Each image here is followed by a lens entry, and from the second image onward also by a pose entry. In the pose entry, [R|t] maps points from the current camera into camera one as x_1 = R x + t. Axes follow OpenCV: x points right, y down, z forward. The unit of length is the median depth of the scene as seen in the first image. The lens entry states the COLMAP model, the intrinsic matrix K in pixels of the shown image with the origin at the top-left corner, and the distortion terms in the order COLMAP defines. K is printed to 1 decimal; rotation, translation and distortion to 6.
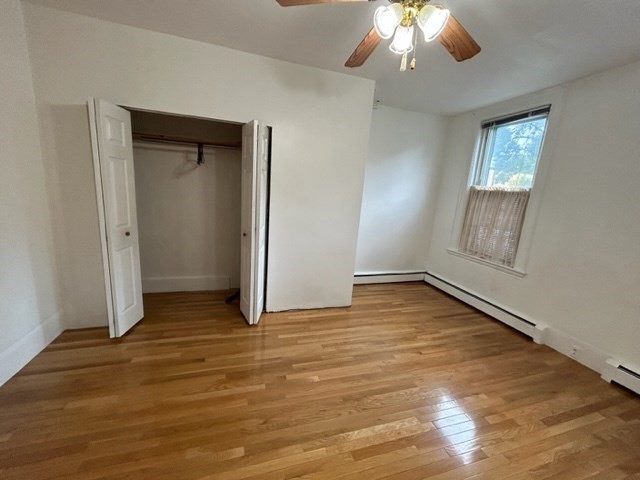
lens RADIAL K [[259.2, 0, 319.1], [0, 259.2, 240.4], [0, 0, 1]] dist [0.000066, -0.000170]
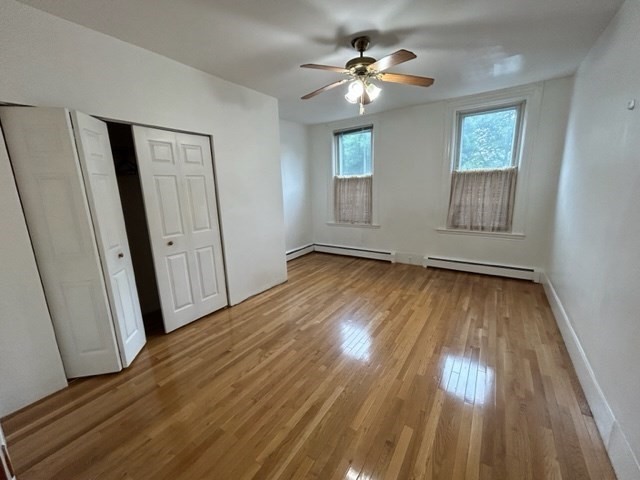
lens RADIAL K [[259.2, 0, 320.7], [0, 259.2, 240.0], [0, 0, 1]] dist [0.000066, -0.000170]
pose [[0.772364, -0.220656, 0.595622, -0.558135], [0.210125, 0.973685, 0.088238, -0.010204], [-0.599418, 0.057003, 0.798404, -0.110410]]
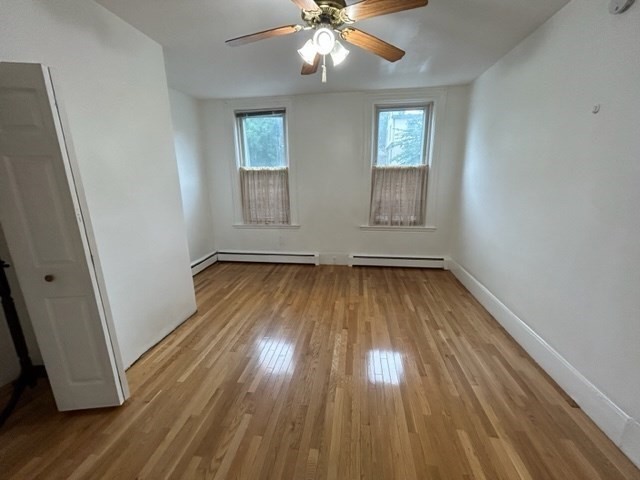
lens RADIAL K [[259.2, 0, 320.1], [0, 259.2, 239.9], [0, 0, 1]] dist [0.000066, -0.000170]
pose [[0.422378, -0.288953, 0.859129, -0.491925], [0.223810, 0.951726, 0.210064, -0.086392], [-0.878354, 0.103555, 0.466659, 0.234776]]
